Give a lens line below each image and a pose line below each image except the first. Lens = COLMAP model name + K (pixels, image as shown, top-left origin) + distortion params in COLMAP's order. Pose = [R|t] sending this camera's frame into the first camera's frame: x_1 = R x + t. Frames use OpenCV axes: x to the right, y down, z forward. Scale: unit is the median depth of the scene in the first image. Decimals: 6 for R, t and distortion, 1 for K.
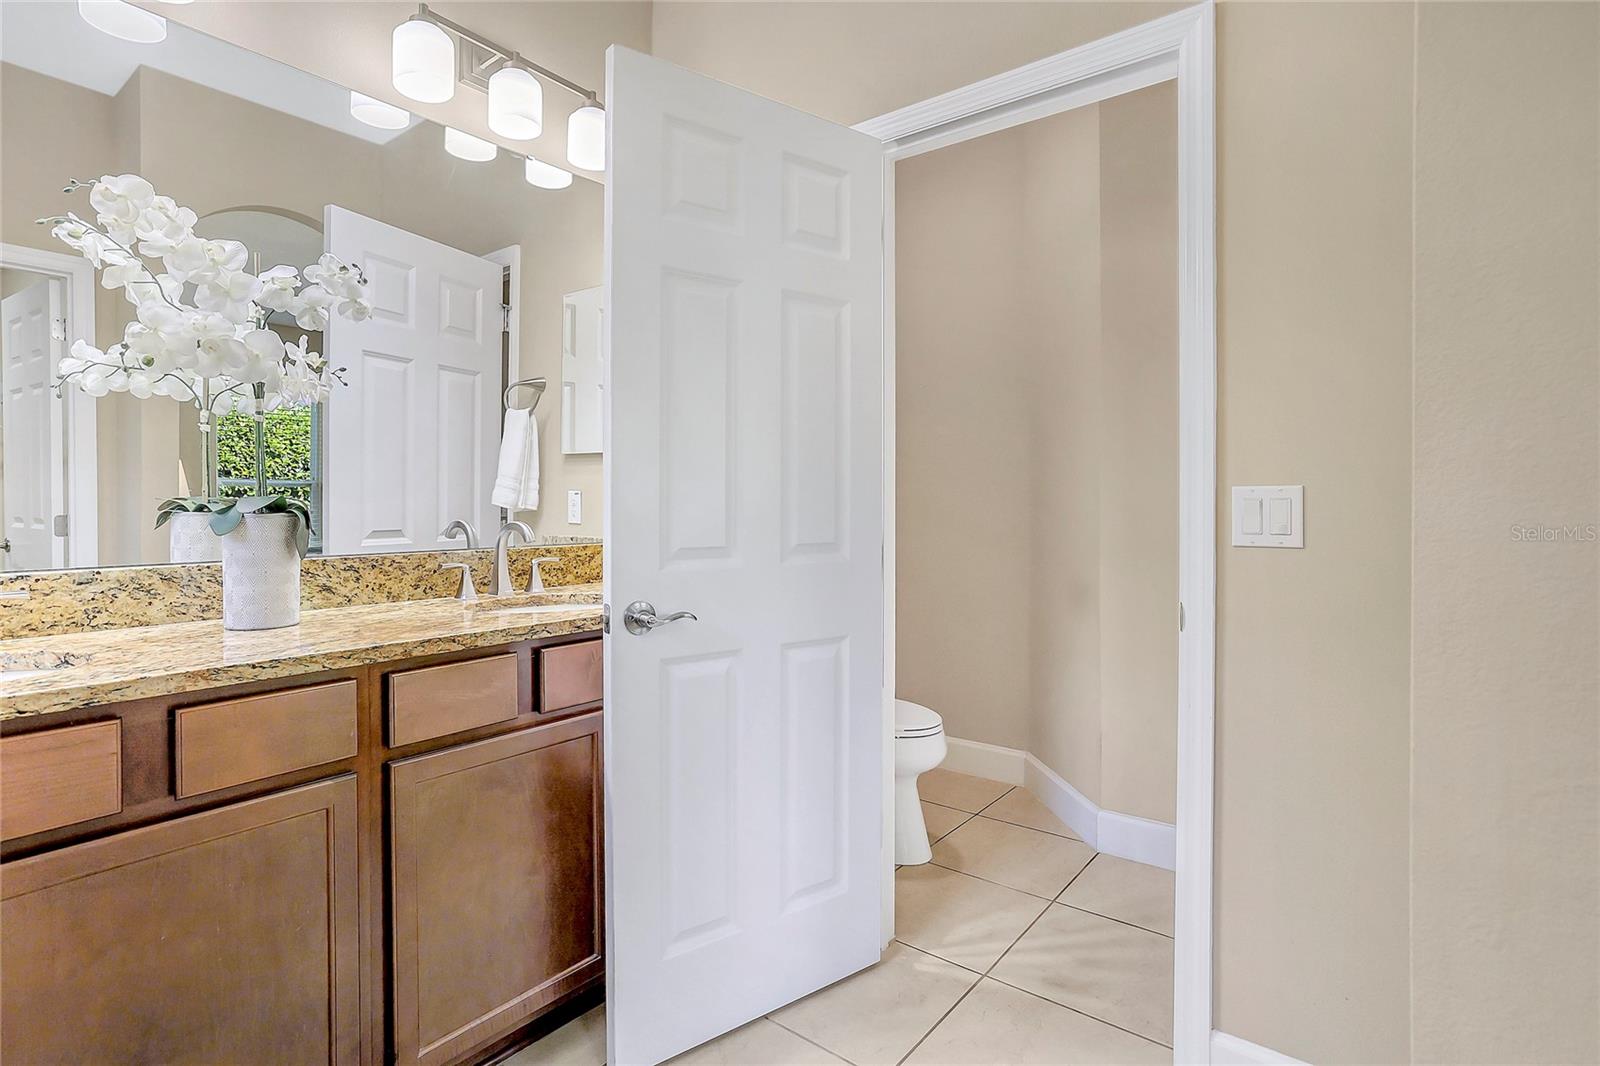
lens RADIAL K [[850.6, 0, 779.6], [0, 850.6, 529.4], [0, 0, 1]] dist [-0.004453, 0.027283]
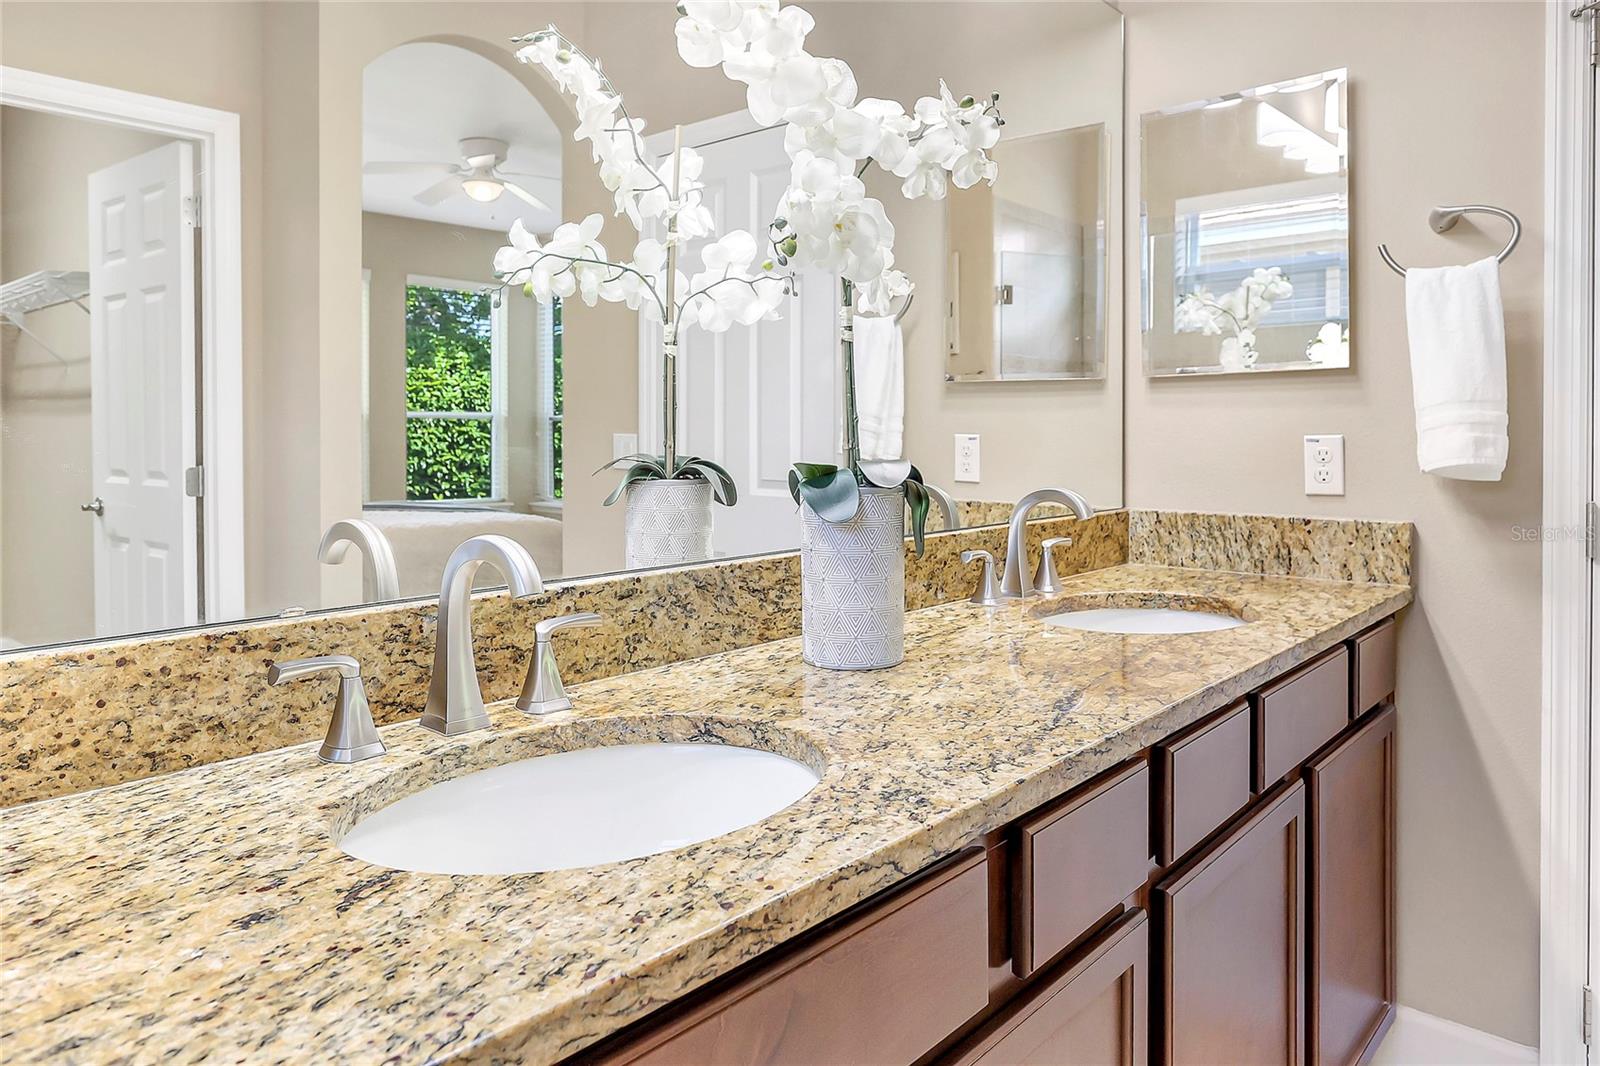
lens RADIAL K [[1109.0, 0, 800.7], [0, 1109.0, 472.9], [0, 0, 1]] dist [-0.007303, 0.000074]
pose [[0.999691, -0.001937, -0.024773, -0.625840], [0.002050, 0.999987, 0.004564, -0.031868], [0.024764, -0.004613, 0.999683, 0.166575]]
